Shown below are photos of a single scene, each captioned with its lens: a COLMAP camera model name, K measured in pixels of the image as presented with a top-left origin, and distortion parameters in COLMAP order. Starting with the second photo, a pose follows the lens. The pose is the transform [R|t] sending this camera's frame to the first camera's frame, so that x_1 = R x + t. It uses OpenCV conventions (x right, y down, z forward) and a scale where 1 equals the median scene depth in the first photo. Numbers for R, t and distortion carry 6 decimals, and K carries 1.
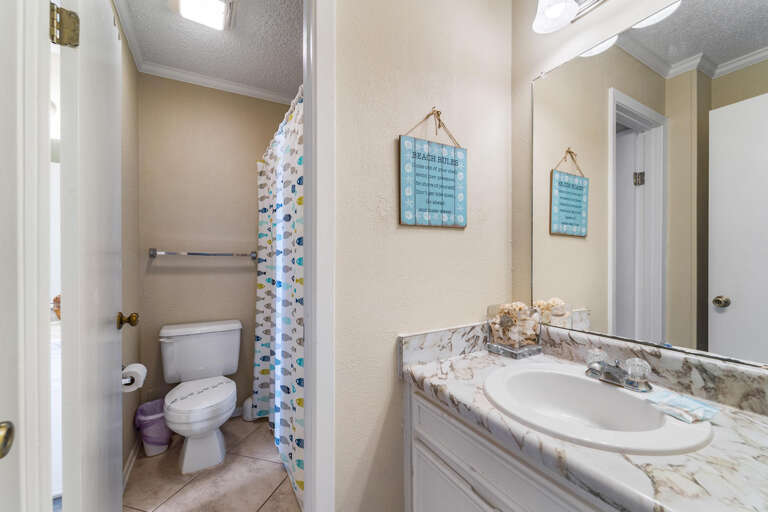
lens RADIAL K [[308.3, 0, 382.1], [0, 308.3, 259.8], [0, 0, 1]] dist [-0.003240, -0.000274]
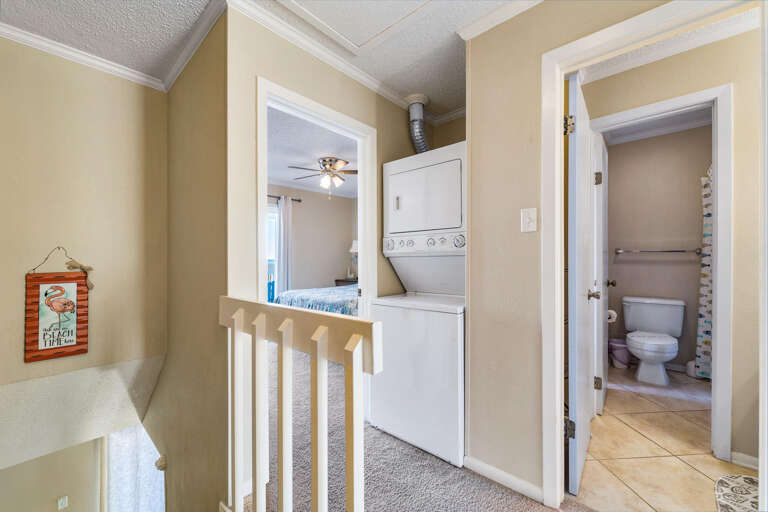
lens RADIAL K [[308.3, 0, 382.1], [0, 308.3, 259.8], [0, 0, 1]] dist [-0.003240, -0.000274]
pose [[0.314227, 0.003900, -0.949340, 0.400645], [0.002984, 0.999983, 0.005095, 0.010632], [0.949343, -0.004434, 0.314210, -0.676629]]
